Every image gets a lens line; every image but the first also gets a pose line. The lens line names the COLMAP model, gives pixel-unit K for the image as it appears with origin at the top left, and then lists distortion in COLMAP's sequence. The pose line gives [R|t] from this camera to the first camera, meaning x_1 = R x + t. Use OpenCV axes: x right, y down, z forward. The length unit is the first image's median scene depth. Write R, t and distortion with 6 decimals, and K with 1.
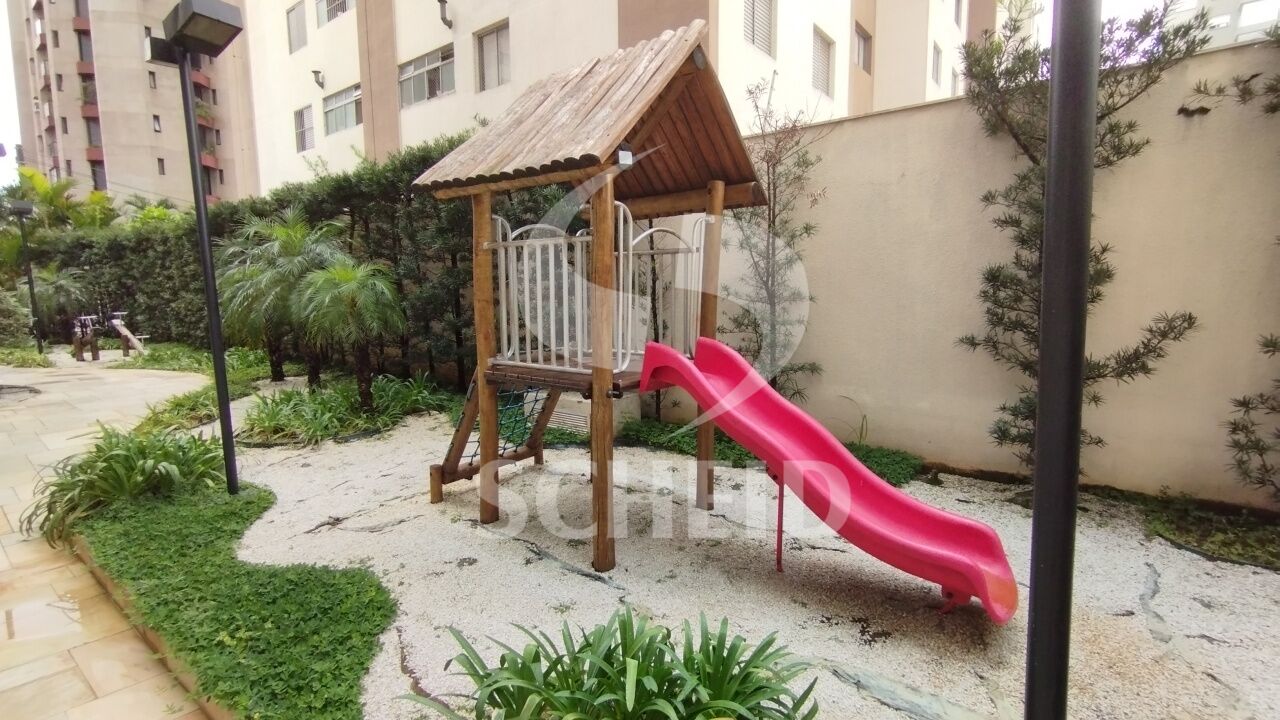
lens RADIAL K [[577.2, 0, 644.1], [0, 577.2, 358.5], [0, 0, 1]] dist [0.002965, 0.000382]
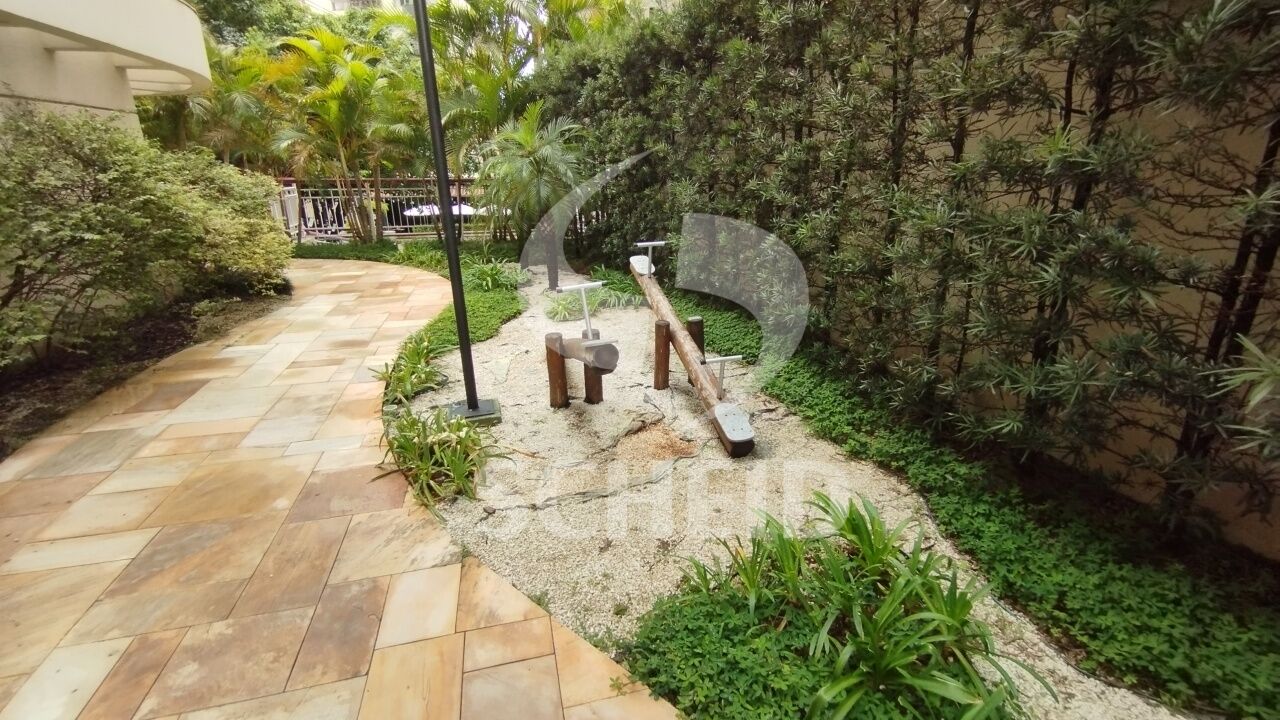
lens RADIAL K [[577.2, 0, 639.3], [0, 577.2, 362.1], [0, 0, 1]] dist [0.002965, 0.000382]
pose [[0.779446, 0.203640, -0.592448, -0.621288], [-0.067344, 0.967450, 0.243938, -0.083484], [0.622839, -0.150239, 0.767789, 0.647224]]
